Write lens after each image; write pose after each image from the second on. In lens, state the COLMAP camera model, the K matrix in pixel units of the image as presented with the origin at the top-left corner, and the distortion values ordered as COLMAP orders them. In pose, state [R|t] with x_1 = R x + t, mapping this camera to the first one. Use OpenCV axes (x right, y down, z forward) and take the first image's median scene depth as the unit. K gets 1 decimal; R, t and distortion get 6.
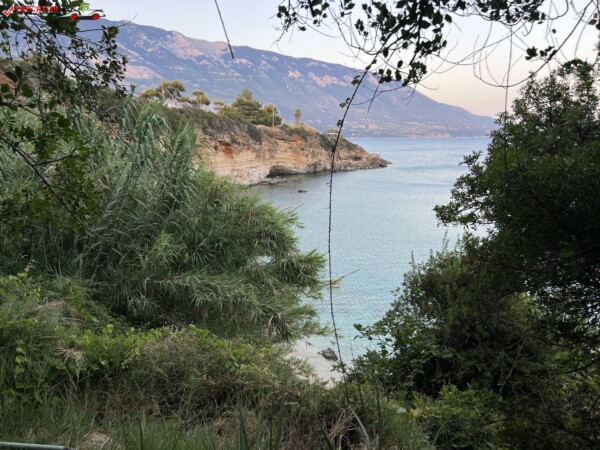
lens RADIAL K [[452.8, 0, 294.8], [0, 452.8, 229.4], [0, 0, 1]] dist [0.062676, -0.071462]
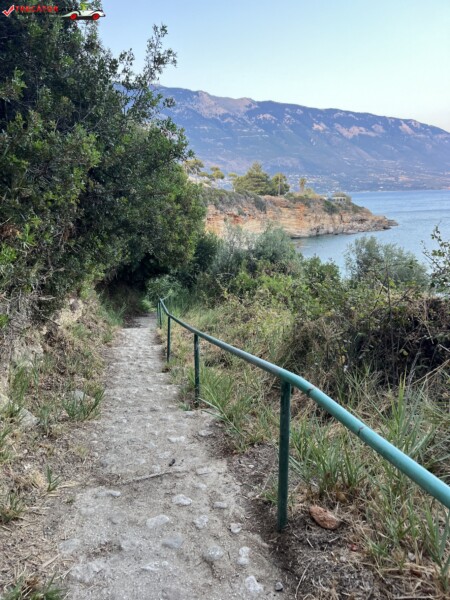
lens RADIAL K [[452.8, 0, 220.8], [0, 452.8, 297.8], [0, 0, 1]] dist [0.062676, -0.071462]
pose [[0.978575, 0.018376, -0.205067, 0.046110], [-0.013291, 0.999570, 0.026148, -0.001353], [0.205460, -0.022862, 0.978399, -0.133422]]
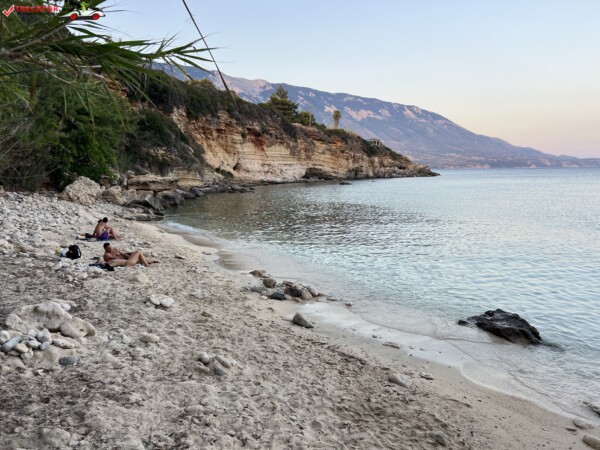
lens RADIAL K [[452.8, 0, 300.1], [0, 452.8, 229.6], [0, 0, 1]] dist [0.062676, -0.071462]
pose [[0.997786, 0.004463, -0.066349, -0.006226], [-0.009077, 0.997548, -0.069399, 0.038901], [0.065877, 0.069848, 0.995380, 0.112102]]
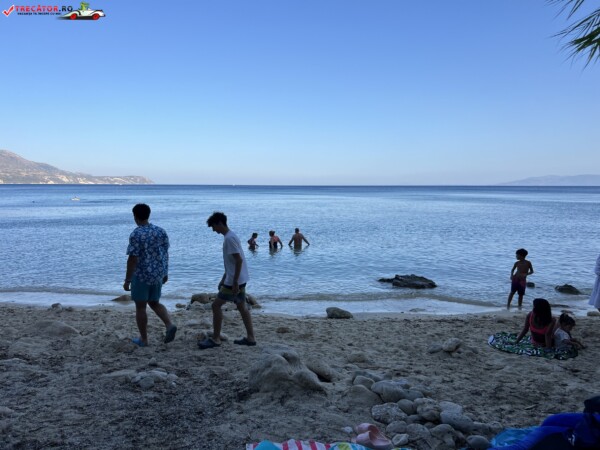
lens RADIAL K [[452.8, 0, 296.9], [0, 452.8, 226.9], [0, 0, 1]] dist [0.062676, -0.071462]
pose [[0.626798, -0.062984, 0.776632, -0.047639], [0.147063, 0.988376, -0.038535, 0.037595], [-0.765177, 0.138368, 0.628775, 0.132959]]
